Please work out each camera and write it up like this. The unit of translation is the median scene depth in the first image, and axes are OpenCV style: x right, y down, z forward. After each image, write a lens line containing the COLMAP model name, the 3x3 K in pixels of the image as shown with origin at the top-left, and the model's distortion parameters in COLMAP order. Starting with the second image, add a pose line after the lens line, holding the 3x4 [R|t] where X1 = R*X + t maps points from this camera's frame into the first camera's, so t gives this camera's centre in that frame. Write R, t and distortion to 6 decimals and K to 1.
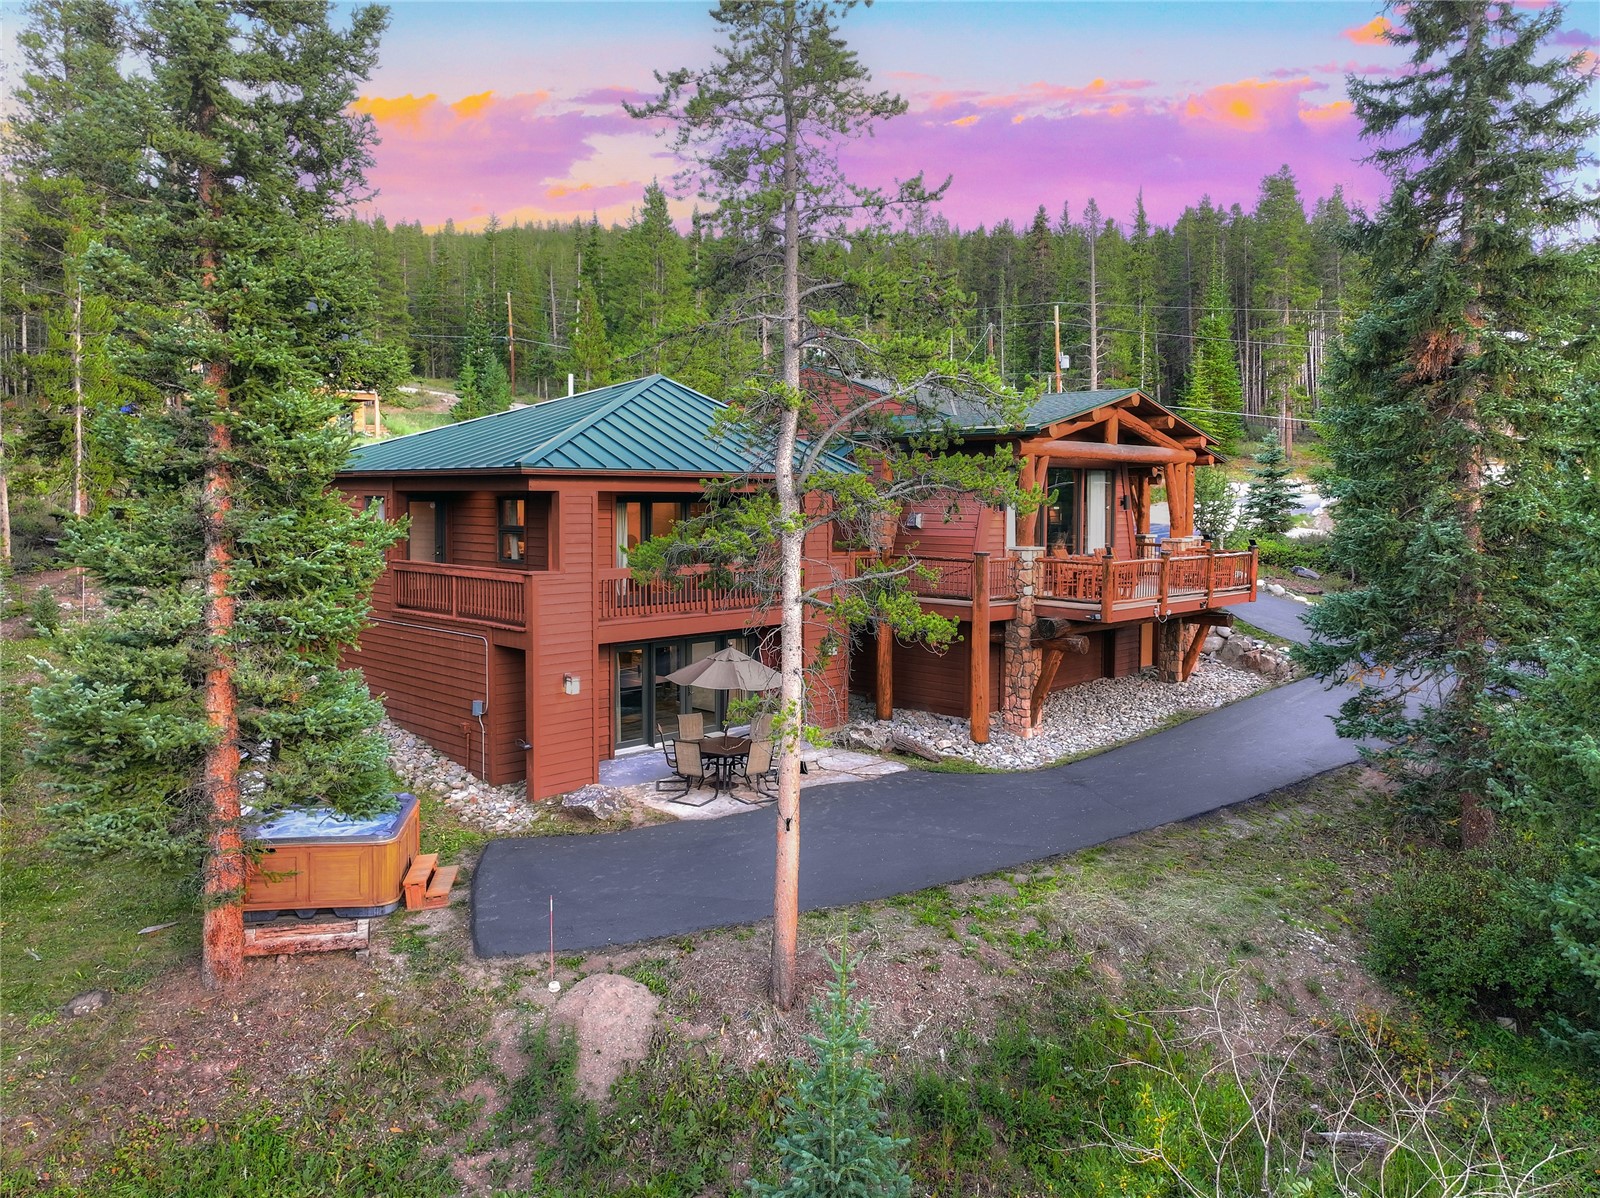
lens RADIAL K [[1120.5, 0, 822.5], [0, 1120.5, 499.3], [0, 0, 1]] dist [0.004101, 0.000032]
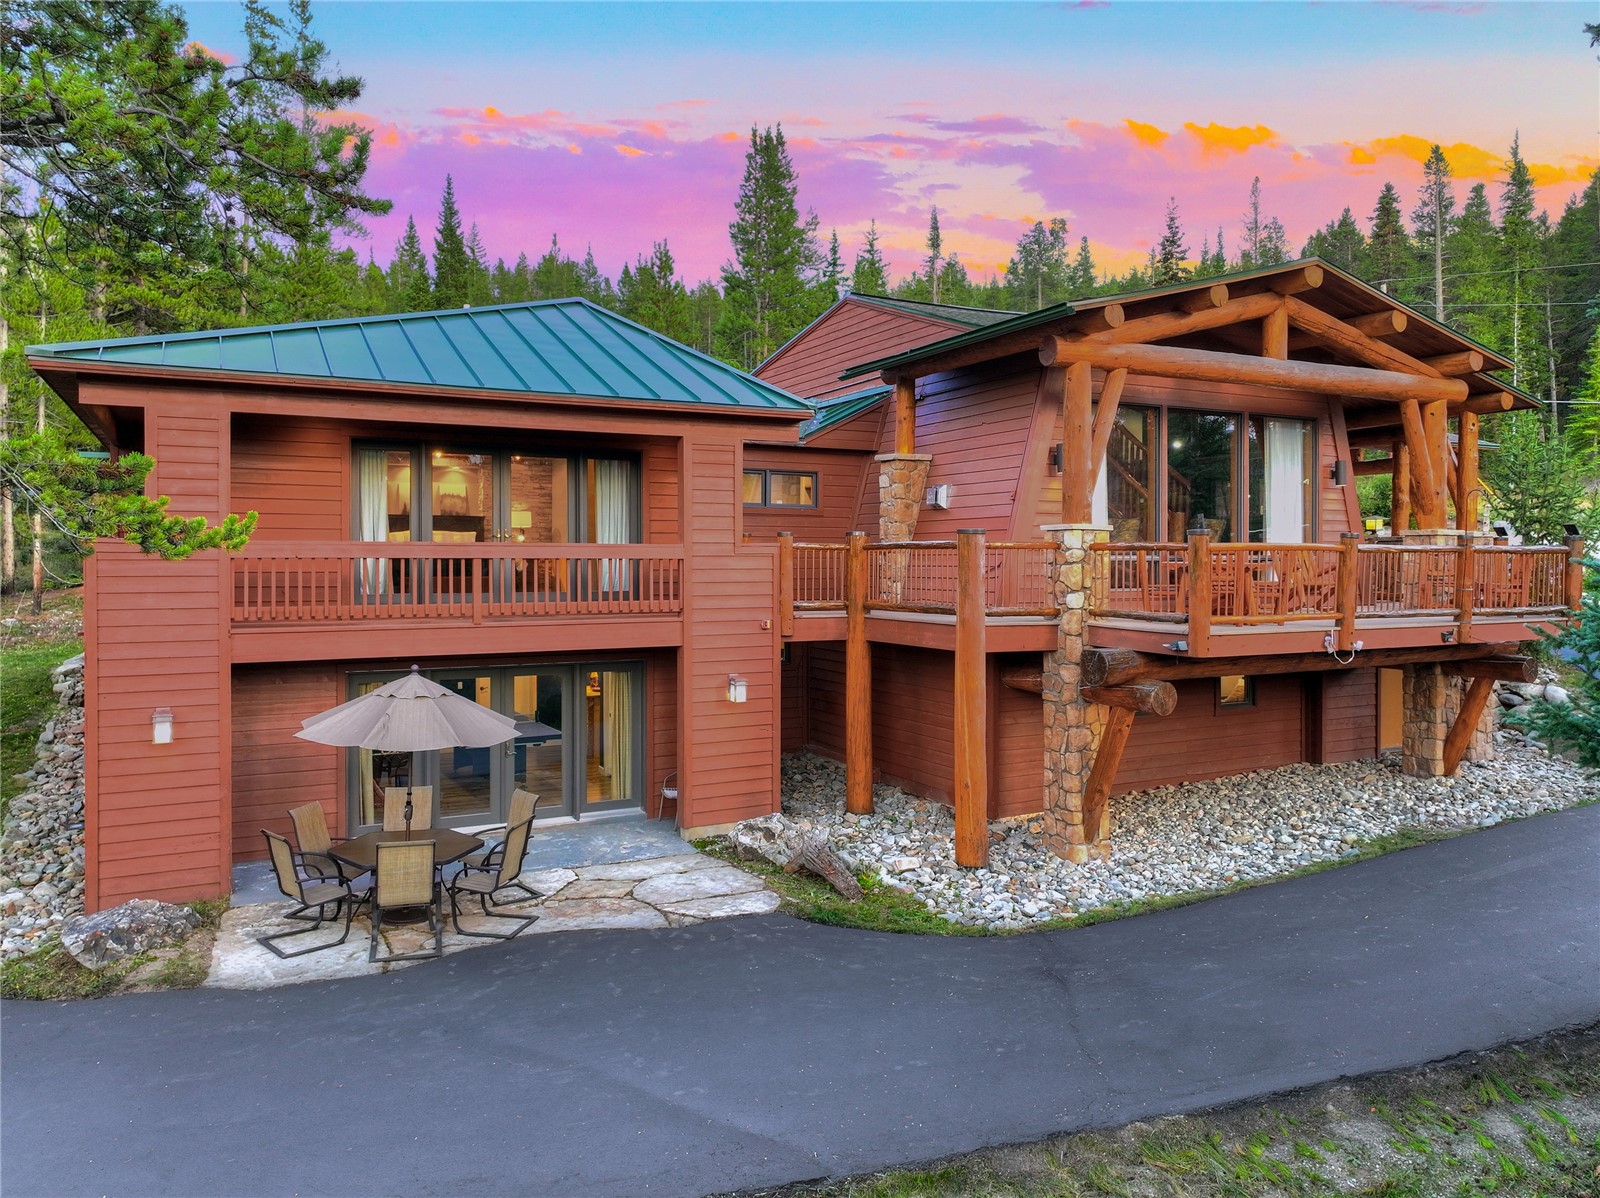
lens RADIAL K [[1149.8, 0, 804.0], [0, 1149.8, 528.8], [0, 0, 1]] dist [0.003818, 0.003700]
pose [[0.952464, -0.012548, -0.304394, 0.228455], [0.004880, 0.999652, -0.025939, 0.058970], [0.304613, 0.023220, 0.952193, 0.398709]]
